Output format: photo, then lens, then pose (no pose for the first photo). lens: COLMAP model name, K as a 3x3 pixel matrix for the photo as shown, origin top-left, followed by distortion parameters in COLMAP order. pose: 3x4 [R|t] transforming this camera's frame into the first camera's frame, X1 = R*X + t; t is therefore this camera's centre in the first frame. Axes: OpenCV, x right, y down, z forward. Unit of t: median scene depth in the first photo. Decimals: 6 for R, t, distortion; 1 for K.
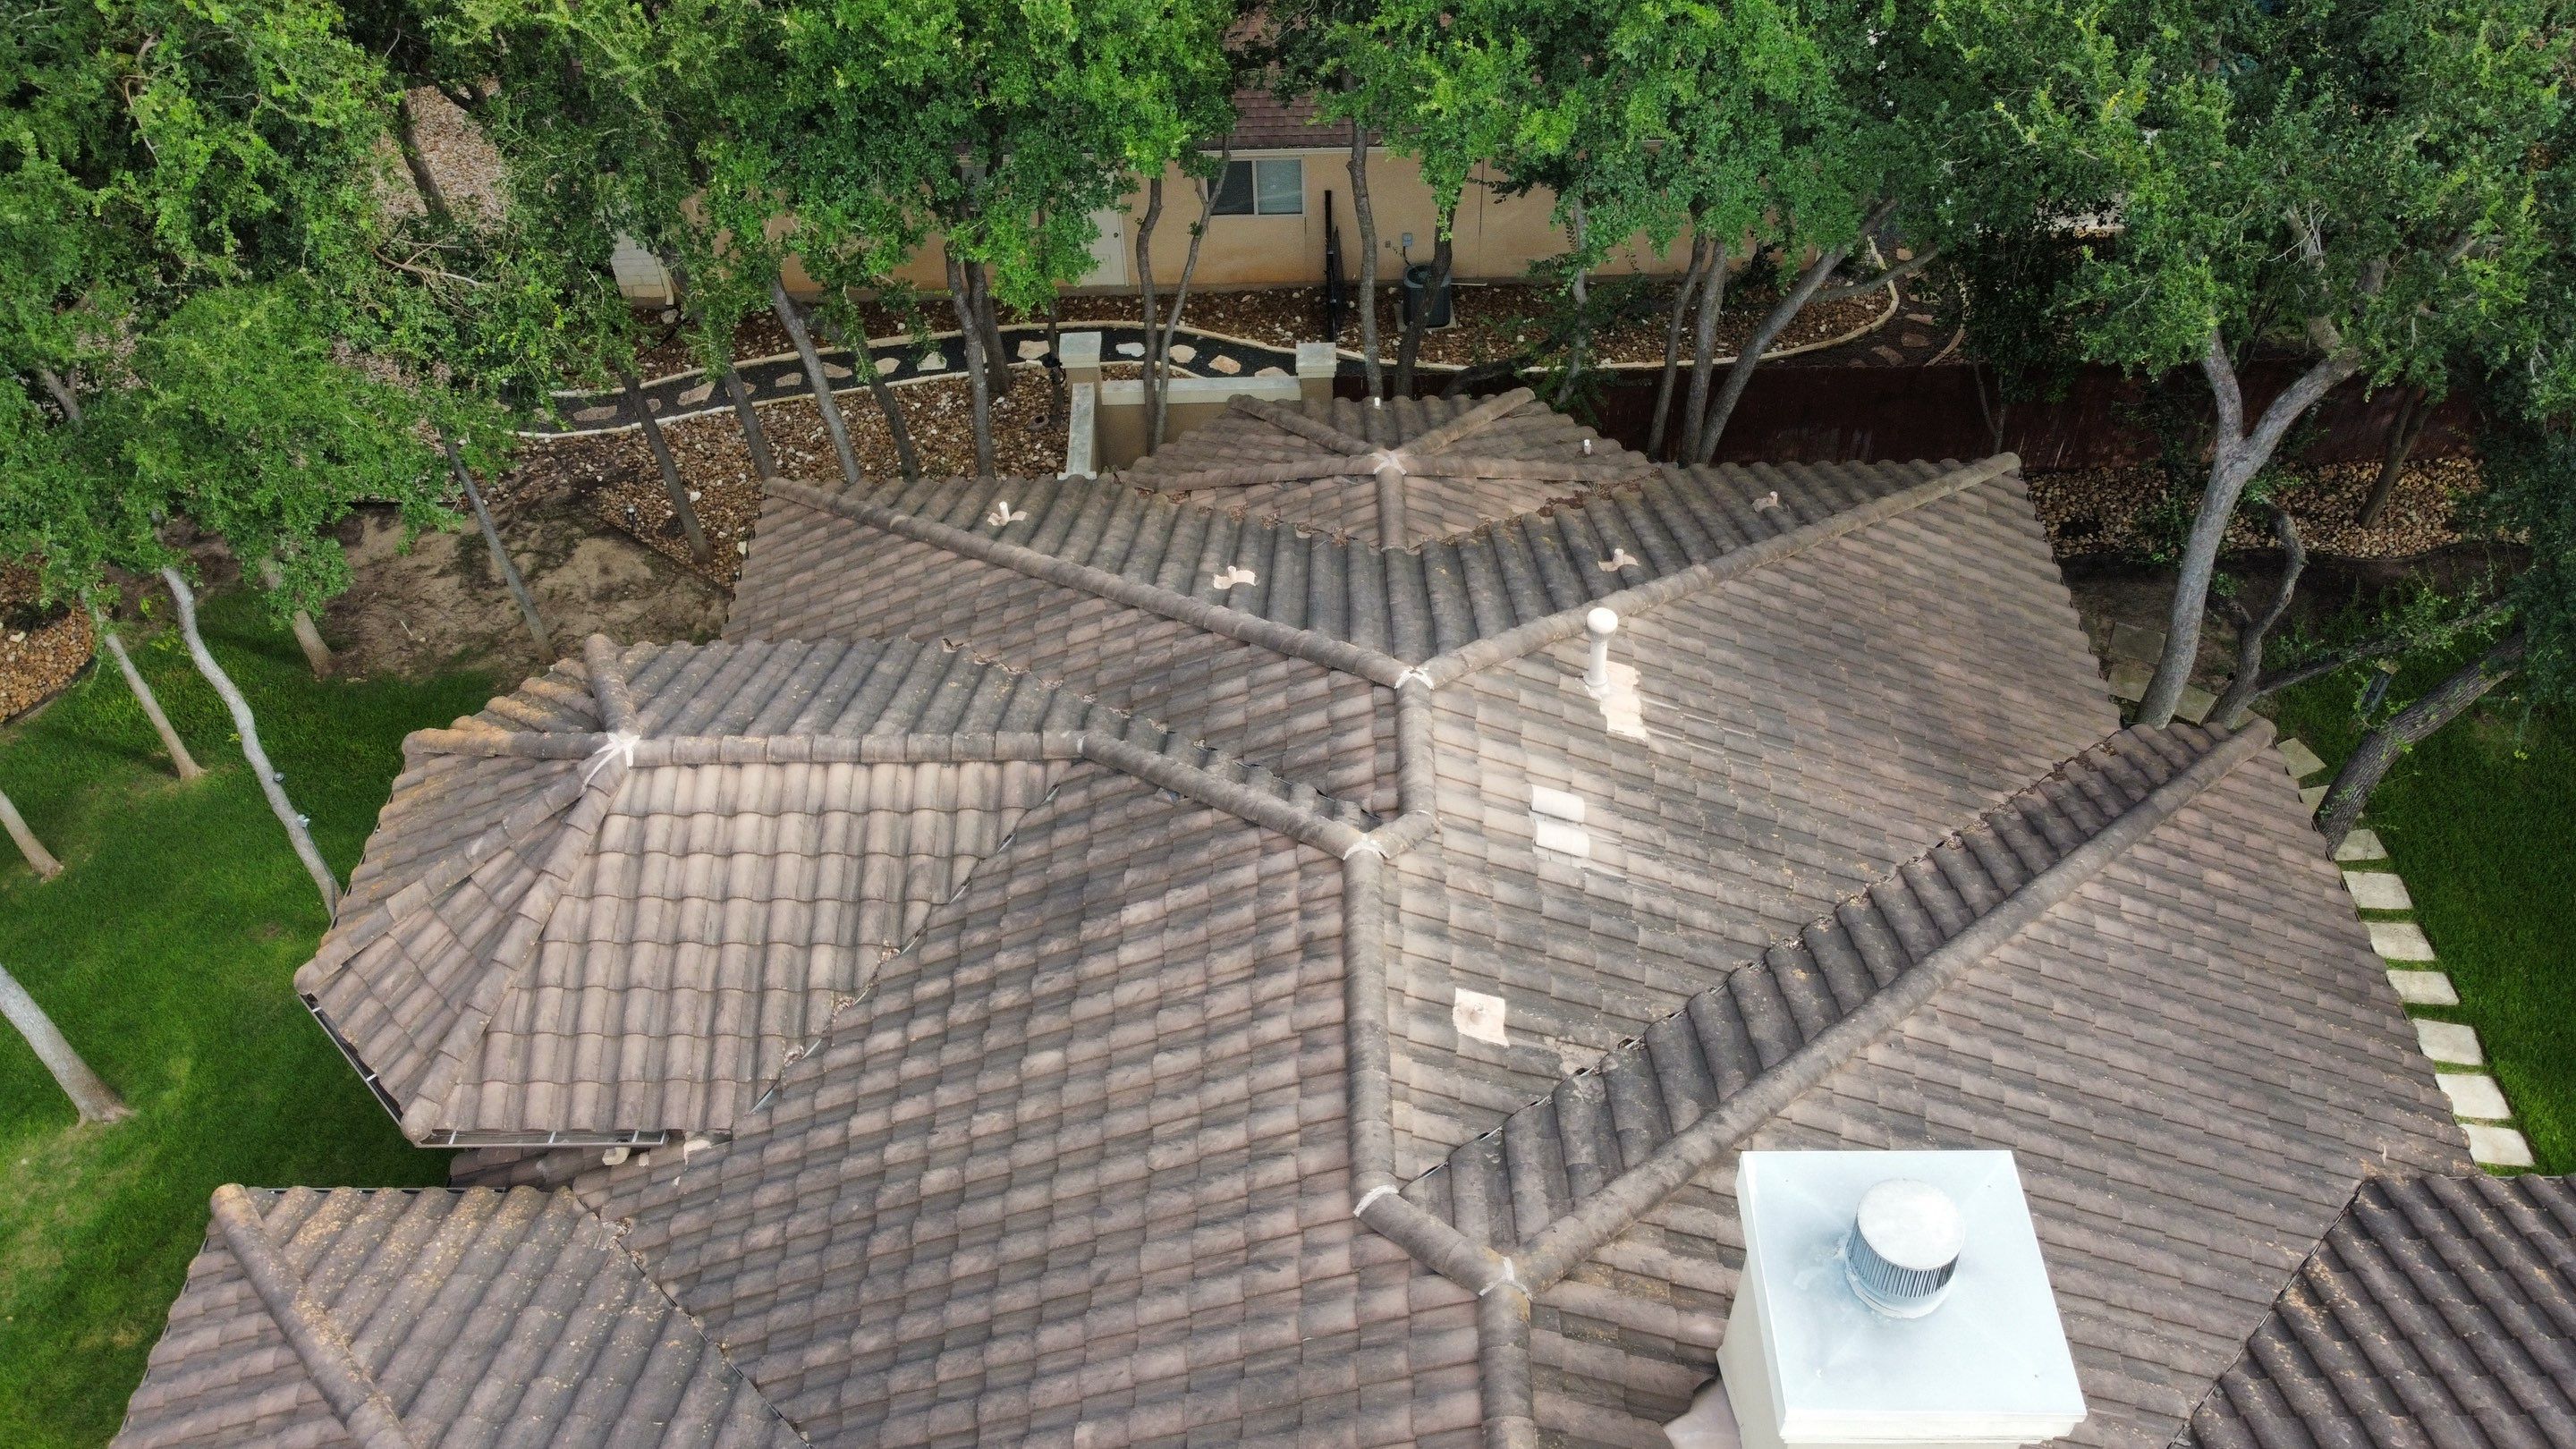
lens RADIAL K [[1949.8, 0, 1288.0], [0, 1949.8, 724.5], [0, 0, 1]] dist [0.010301, -0.014259]
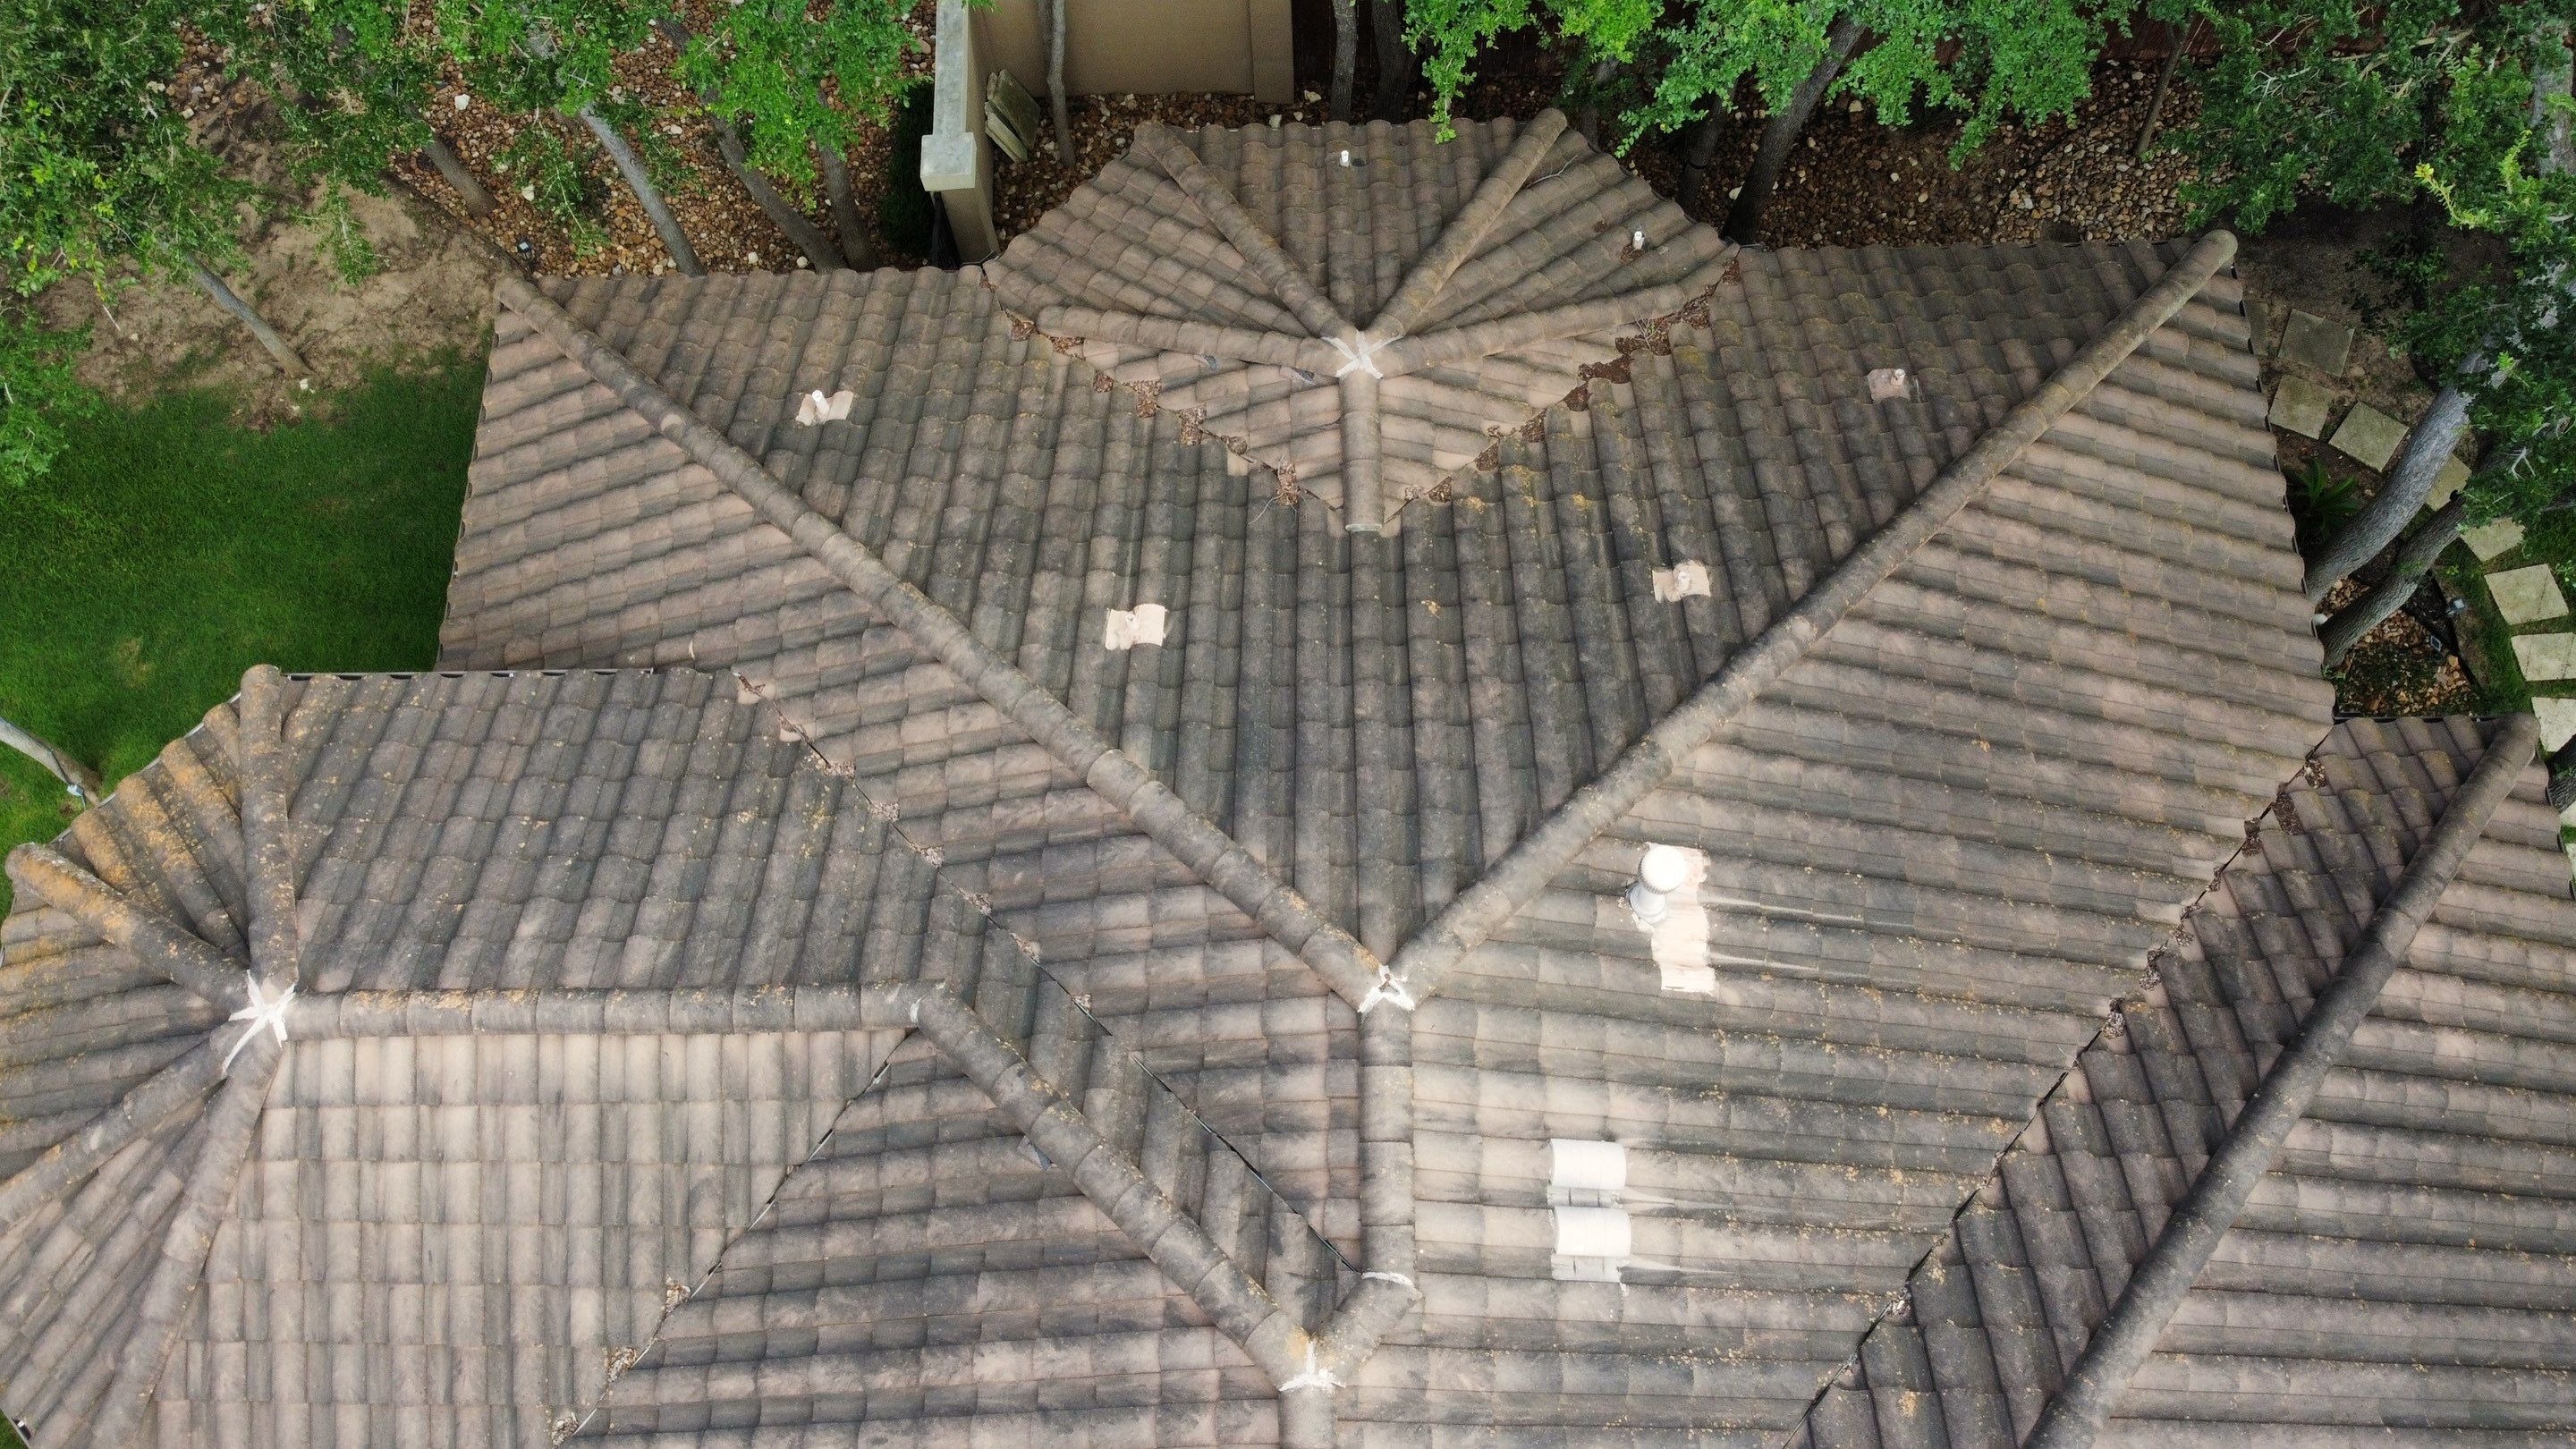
lens RADIAL K [[1949.8, 0, 1288.0], [0, 1949.8, 724.5], [0, 0, 1]] dist [0.010301, -0.014259]
pose [[0.999887, -0.013528, 0.006560, 0.025803], [0.010054, 0.926068, 0.377223, -0.354550], [-0.011178, -0.377115, 0.926099, 0.385792]]
